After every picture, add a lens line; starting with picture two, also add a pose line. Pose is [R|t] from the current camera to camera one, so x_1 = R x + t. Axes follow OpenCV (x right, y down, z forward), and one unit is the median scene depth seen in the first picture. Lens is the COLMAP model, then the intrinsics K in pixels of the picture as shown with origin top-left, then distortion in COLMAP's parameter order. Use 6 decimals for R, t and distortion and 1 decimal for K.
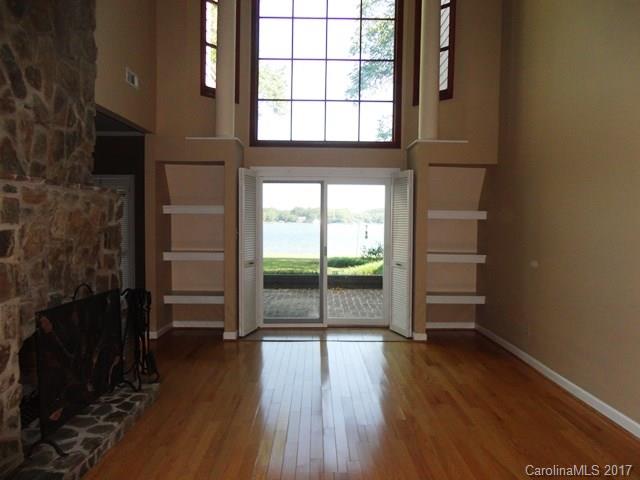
lens RADIAL K [[470.9, 0, 319.4], [0, 470.9, 240.7], [0, 0, 1]] dist [0.008089, 0.021905]
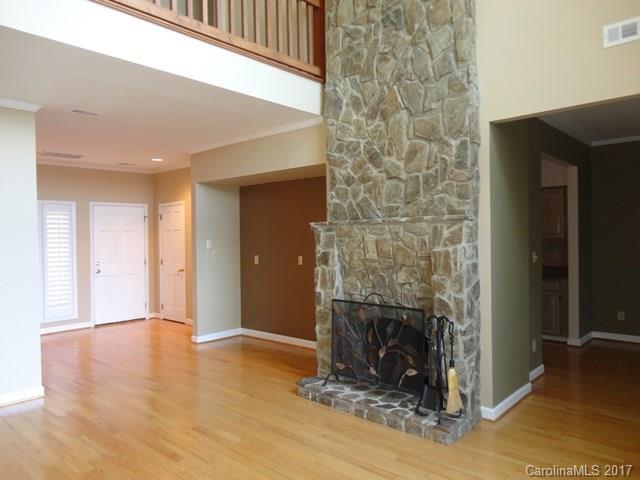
lens RADIAL K [[470.9, 0, 317.7], [0, 470.9, 239.3], [0, 0, 1]] dist [0.008089, 0.021905]
pose [[-0.683095, 0.000470, -0.730330, 0.562706], [-0.026041, 0.999348, 0.025000, -0.085768], [0.729865, 0.036096, -0.682637, 1.689517]]
